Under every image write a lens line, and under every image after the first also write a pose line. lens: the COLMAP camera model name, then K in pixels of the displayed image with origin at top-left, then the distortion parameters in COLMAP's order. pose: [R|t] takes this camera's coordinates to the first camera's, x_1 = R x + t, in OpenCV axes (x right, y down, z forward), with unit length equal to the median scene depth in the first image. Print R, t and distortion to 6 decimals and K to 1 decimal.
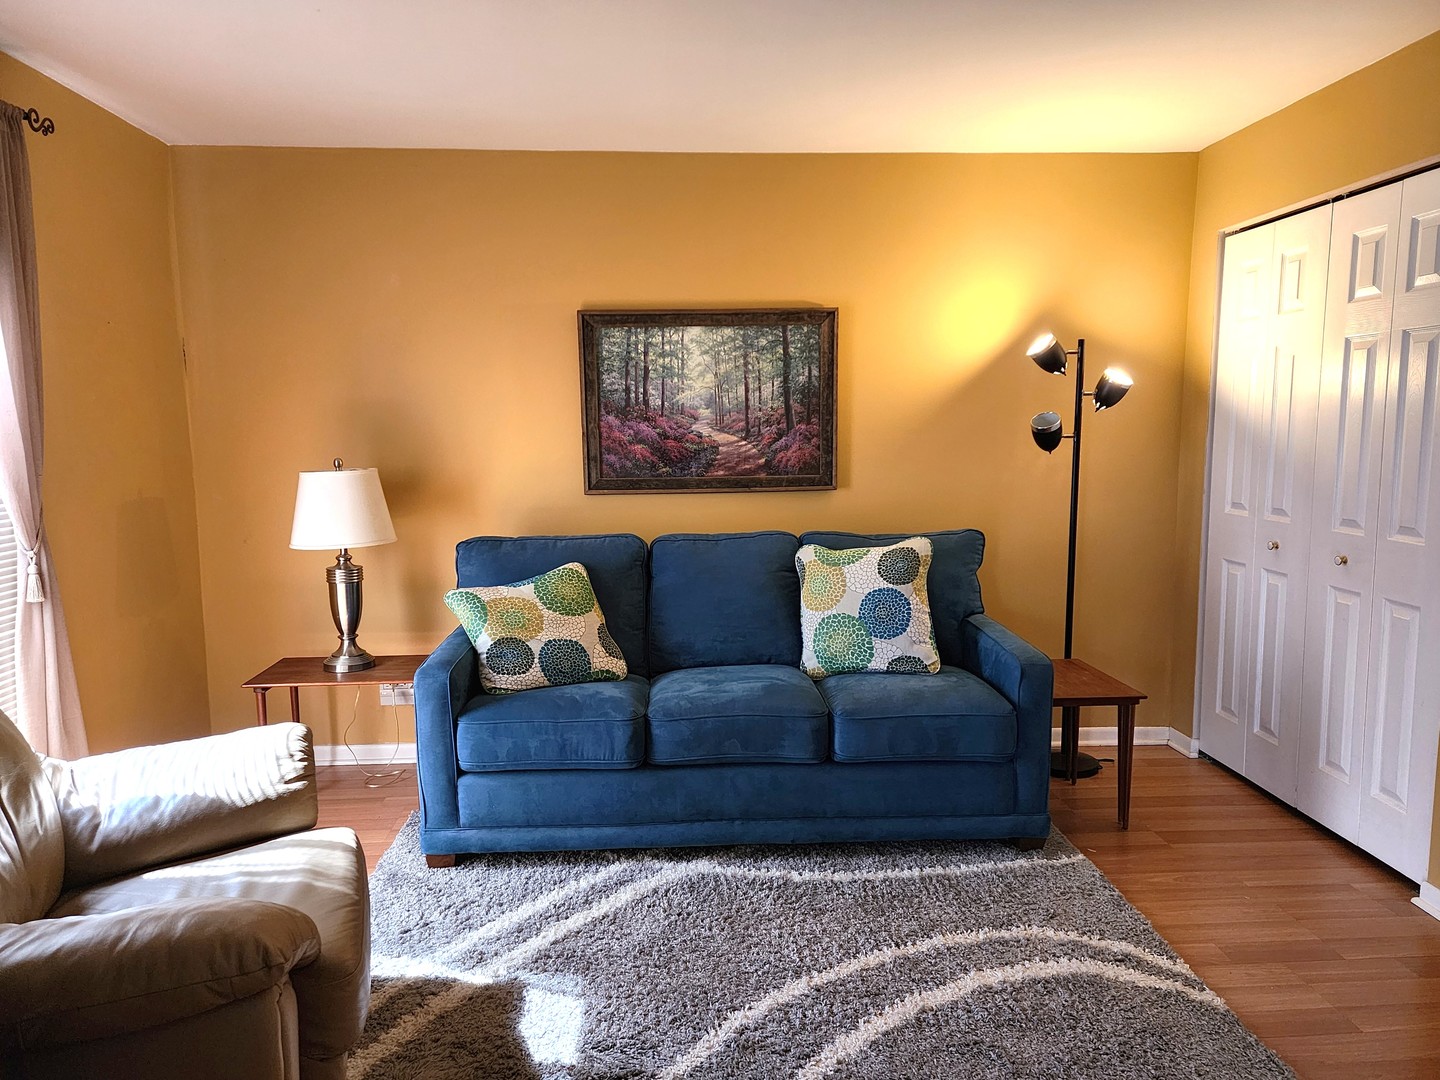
lens RADIAL K [[964.3, 0, 704.5], [0, 964.3, 538.8], [0, 0, 1]] dist [0.115389, -0.128189]
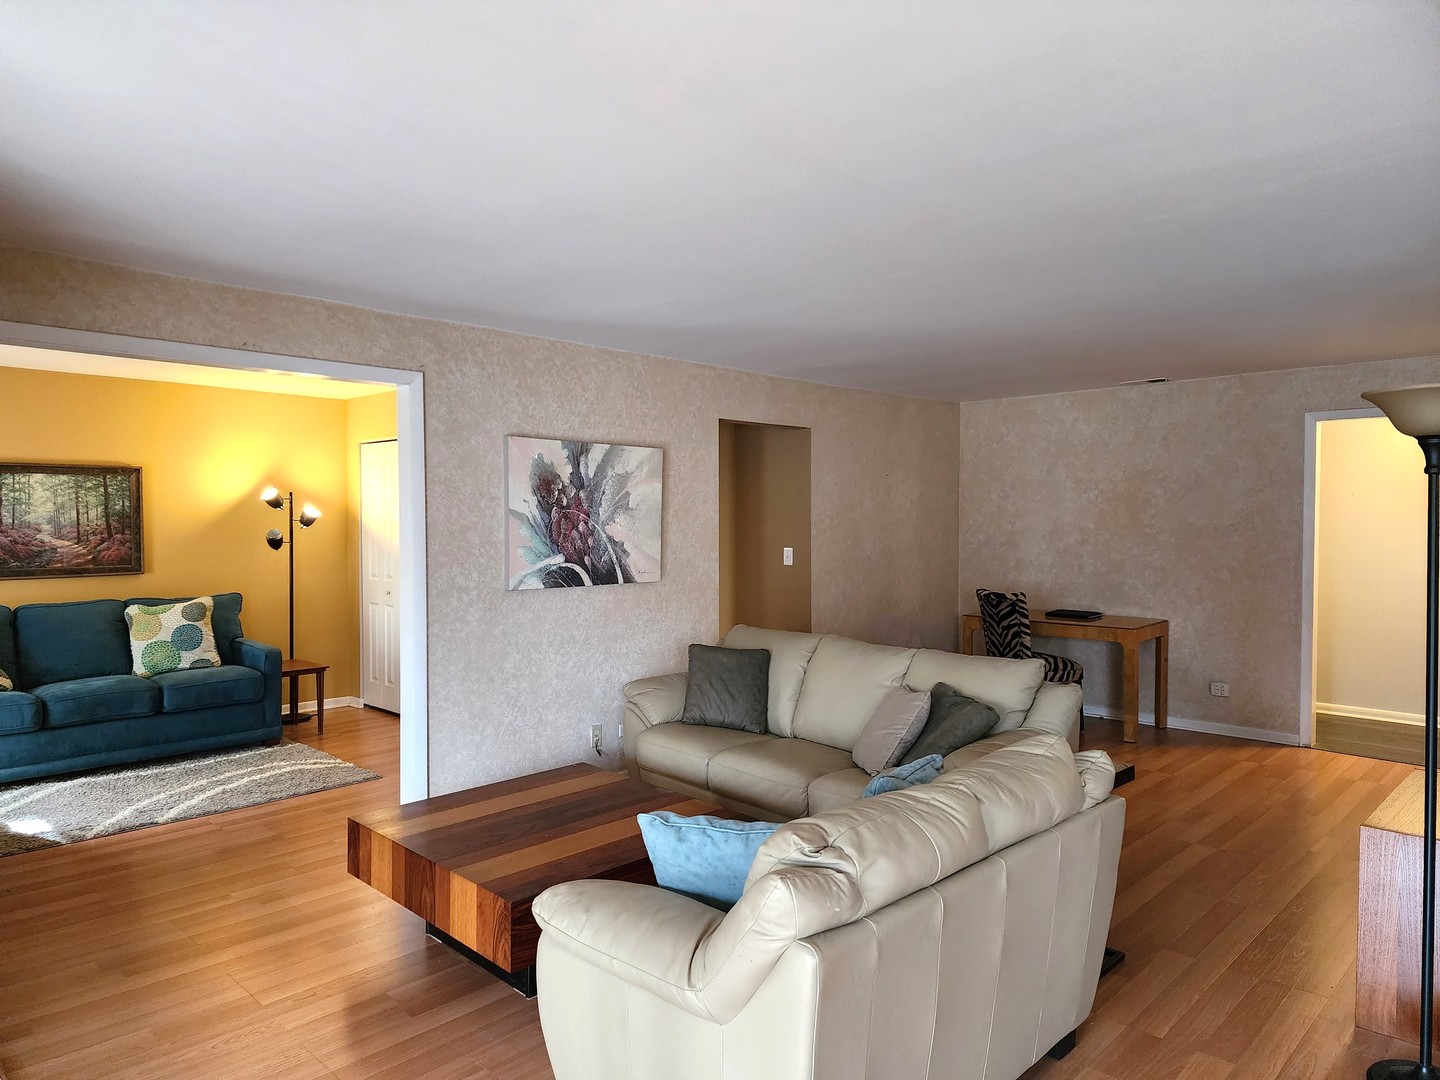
lens RADIAL K [[947.0, 0, 713.4], [0, 947.0, 547.8], [0, 0, 1]] dist [0.096979, -0.084316]
pose [[0.728464, -0.010241, 0.685007, -0.322466], [0.071013, 0.995631, -0.060634, 0.083382], [-0.681394, 0.092814, 0.726008, -0.973896]]
